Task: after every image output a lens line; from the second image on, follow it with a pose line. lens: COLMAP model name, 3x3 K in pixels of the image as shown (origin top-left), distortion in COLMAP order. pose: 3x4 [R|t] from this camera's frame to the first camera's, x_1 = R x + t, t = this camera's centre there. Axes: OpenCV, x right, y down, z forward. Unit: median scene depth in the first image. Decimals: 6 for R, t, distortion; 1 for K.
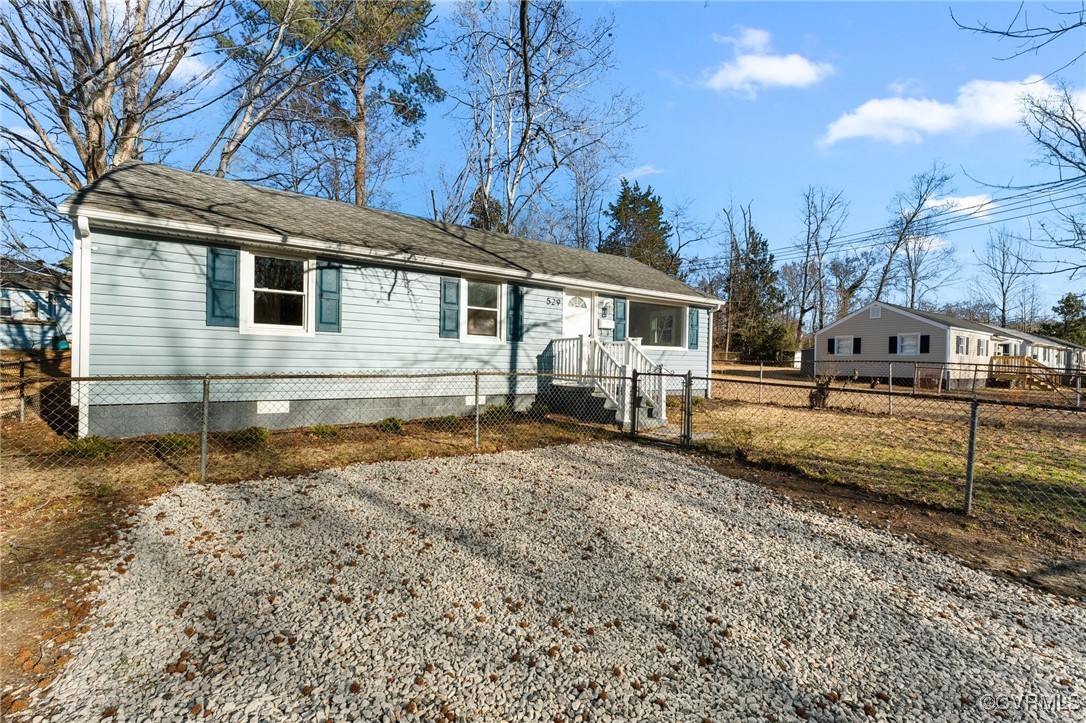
lens RADIAL K [[446.5, 0, 543.0], [0, 446.5, 361.5], [0, 0, 1]] dist [0.001639, -0.000060]
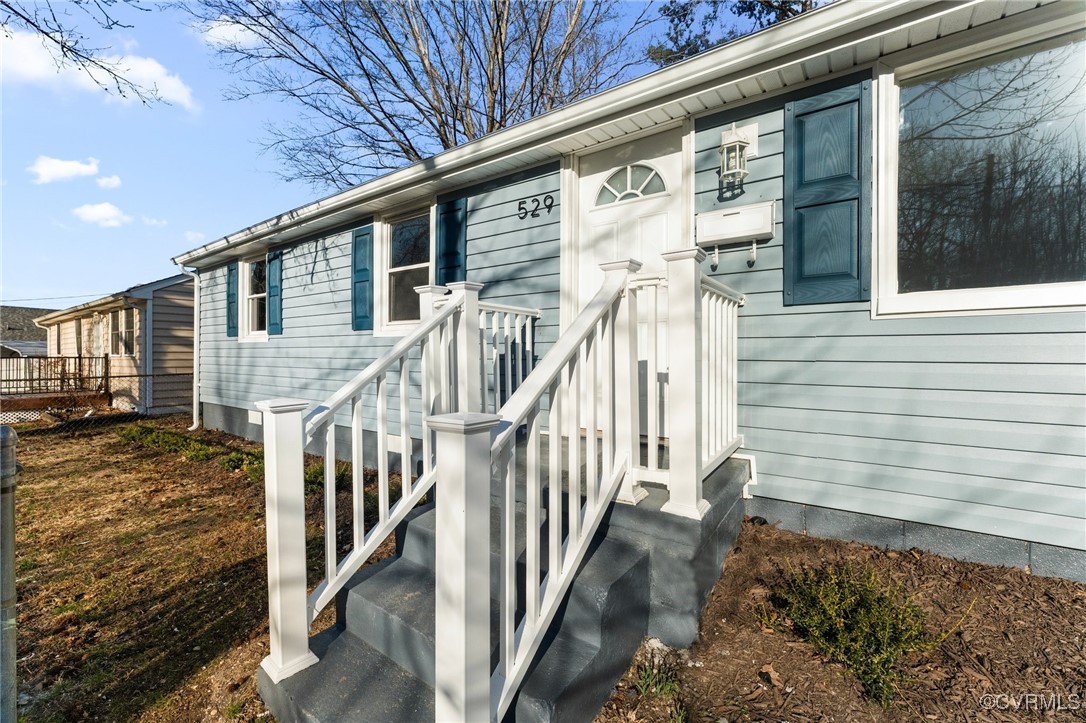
lens RADIAL K [[446.5, 0, 543.0], [0, 446.5, 361.5], [0, 0, 1]] dist [0.001639, -0.000060]
pose [[0.356890, -0.010590, -0.934086, 0.382715], [0.001996, 0.999942, -0.010574, -0.005346], [0.934144, 0.001910, 0.356890, 0.922632]]
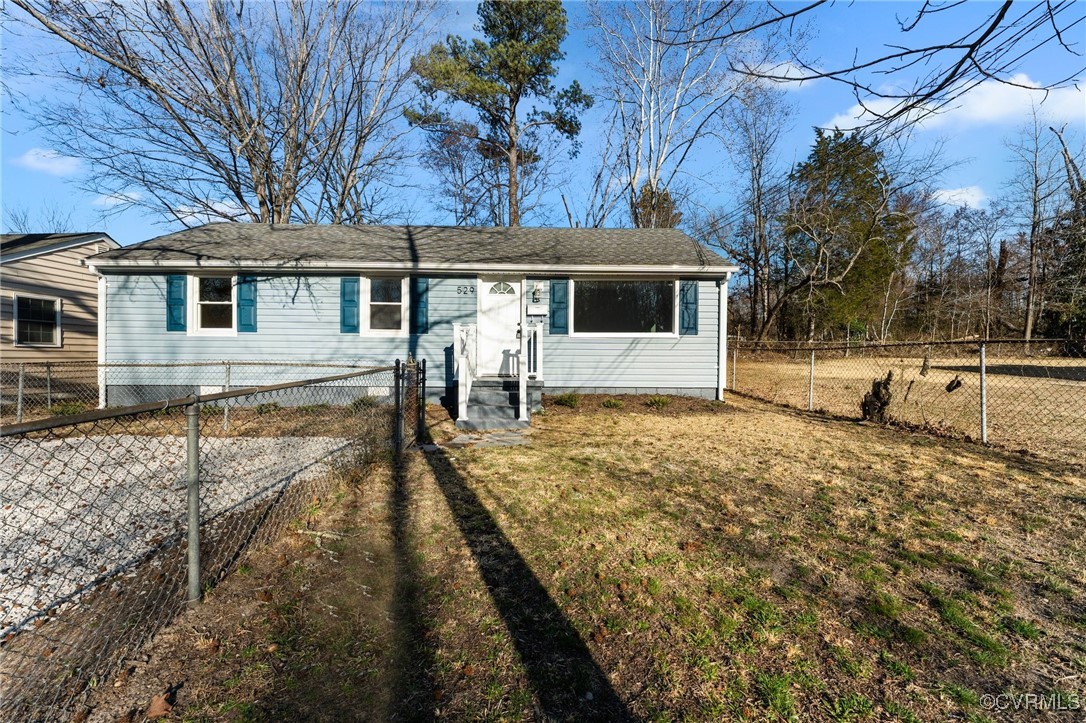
lens RADIAL K [[429.2, 0, 543.0], [0, 429.2, 361.5], [0, 0, 1]] dist [0.004948, 0.000084]
pose [[0.849066, -0.010555, -0.528182, 0.679380], [0.011947, 0.999928, -0.000778, 0.021386], [0.528152, -0.005650, 0.849131, 0.324873]]
